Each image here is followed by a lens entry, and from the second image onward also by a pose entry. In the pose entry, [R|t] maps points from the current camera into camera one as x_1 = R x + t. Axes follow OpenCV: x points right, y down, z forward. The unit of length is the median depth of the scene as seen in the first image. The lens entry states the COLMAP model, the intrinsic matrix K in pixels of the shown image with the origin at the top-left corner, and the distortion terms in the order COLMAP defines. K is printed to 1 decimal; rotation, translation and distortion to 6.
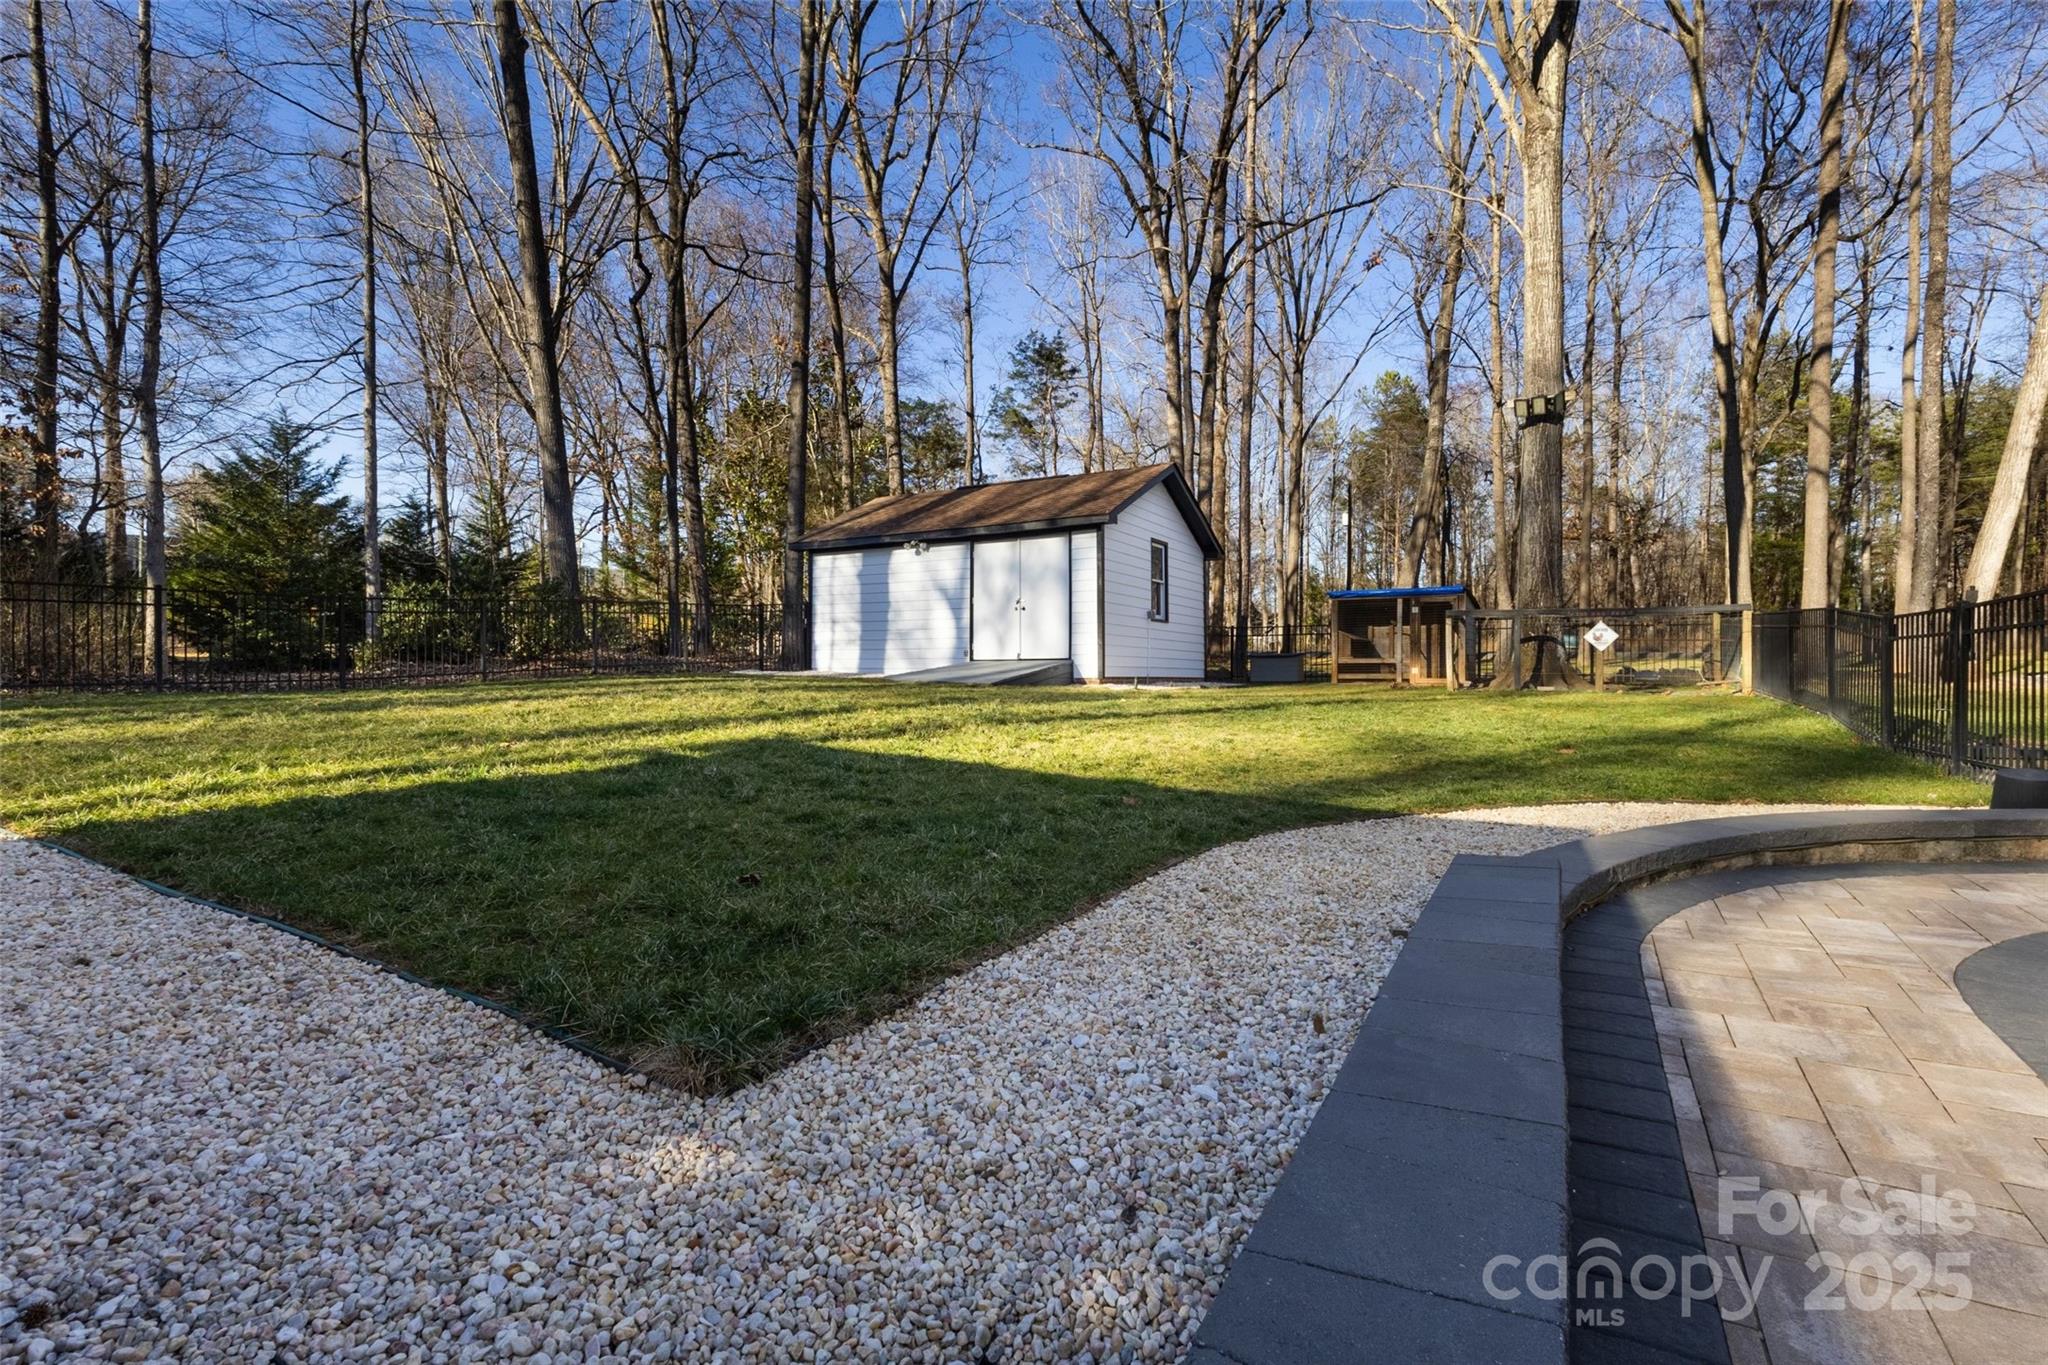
lens RADIAL K [[953.2, 0, 1024.0], [0, 953.2, 682.5], [0, 0, 1]] dist [0.005401, 0.001736]
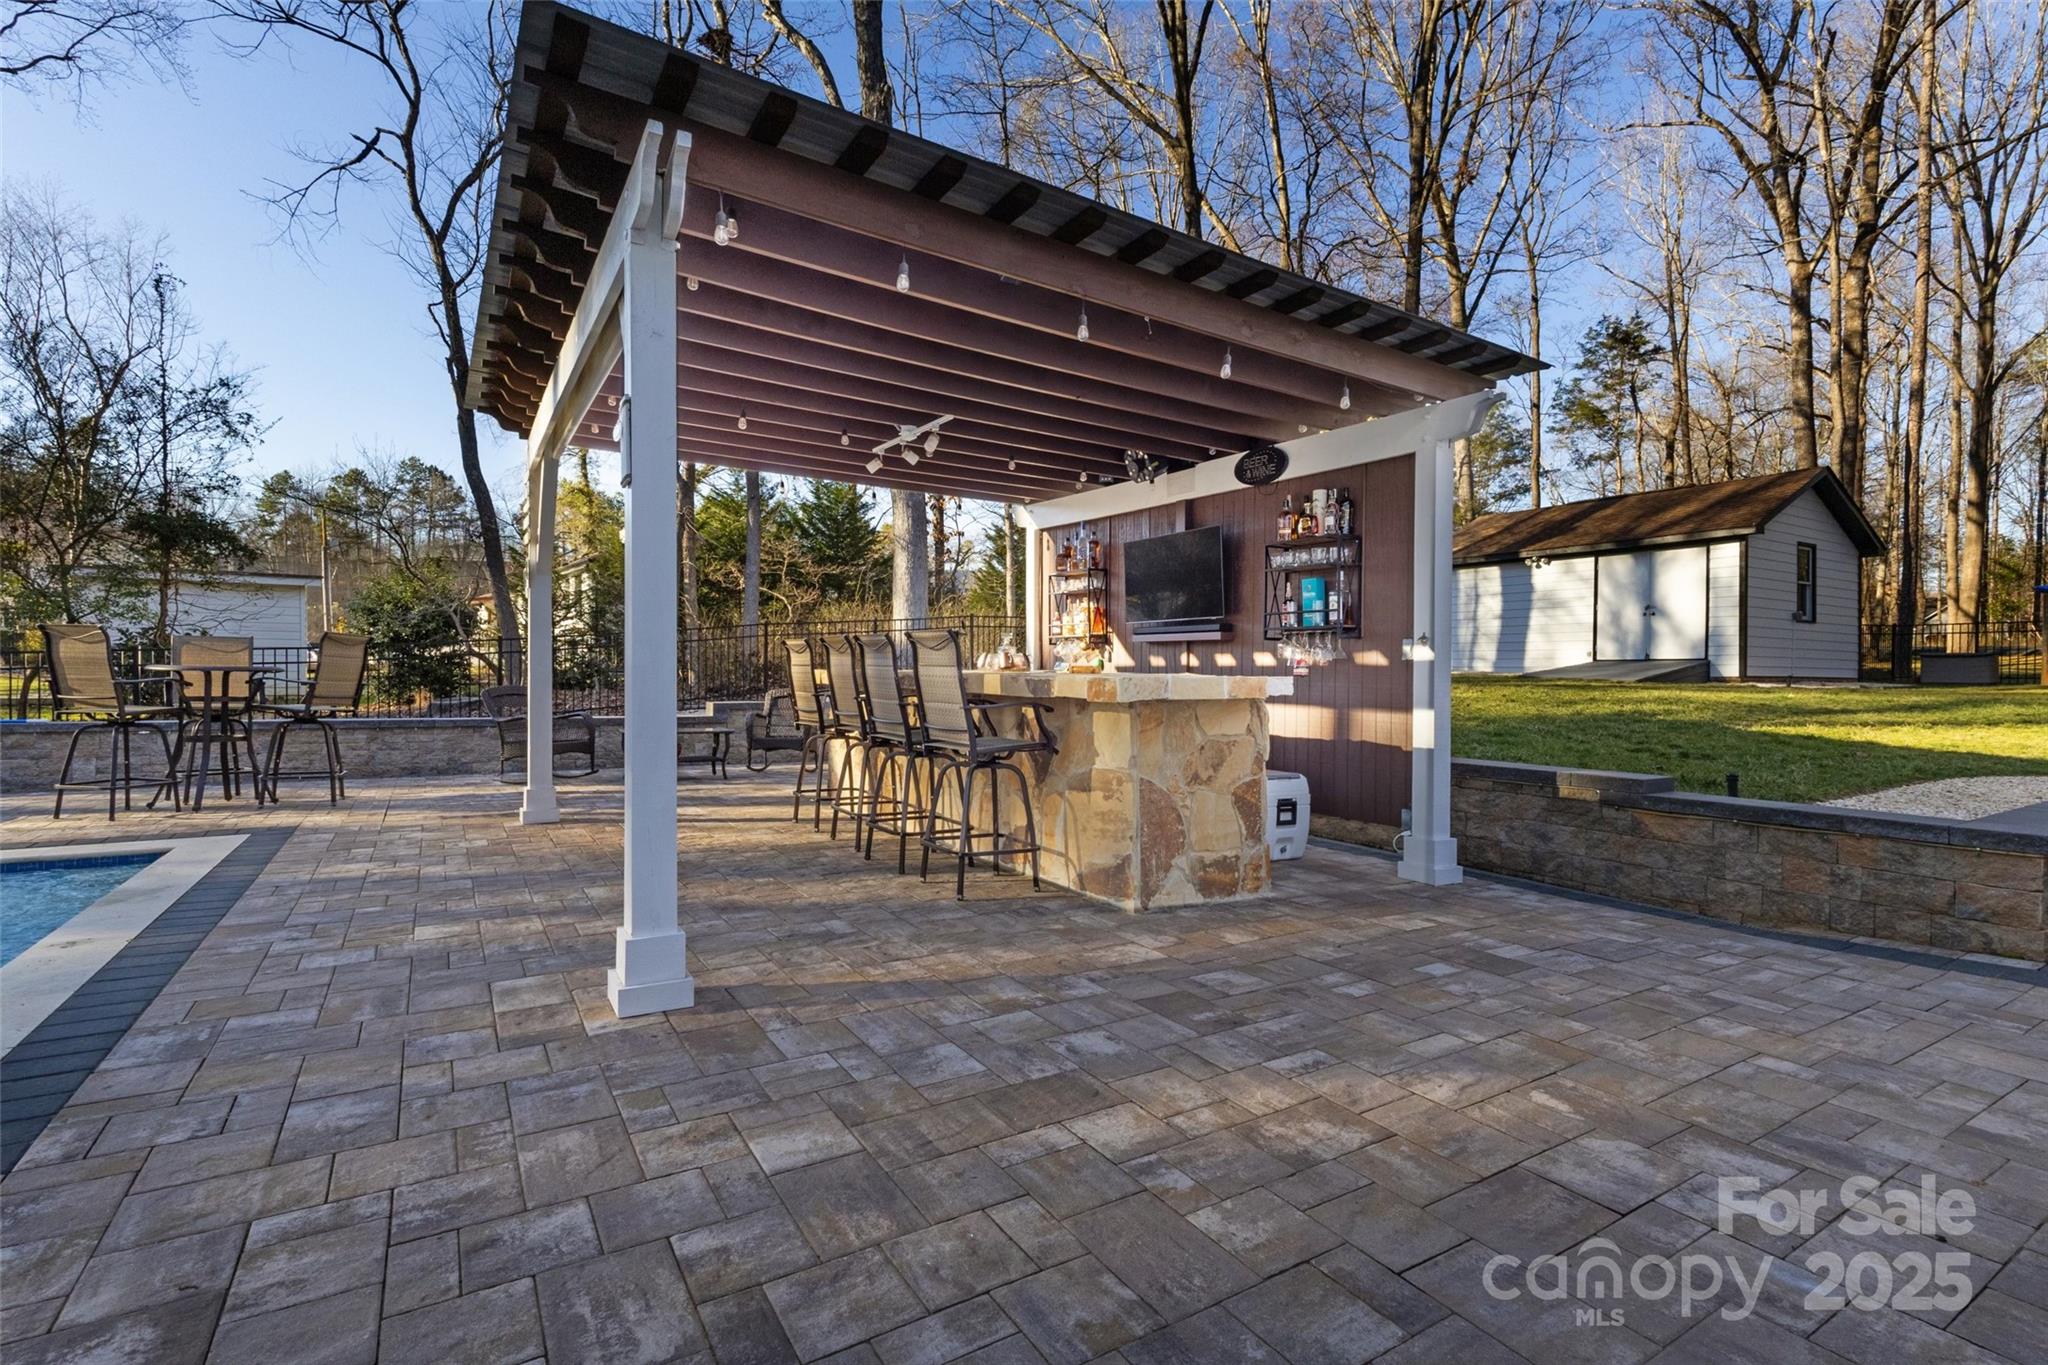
lens RADIAL K [[953.2, 0, 1024.0], [0, 953.2, 682.5], [0, 0, 1]] dist [0.005401, 0.001736]
pose [[0.878610, 0.013982, -0.477335, -0.048145], [-0.013218, 0.999900, 0.004961, 0.002927], [0.477357, 0.001951, 0.878707, -0.140962]]
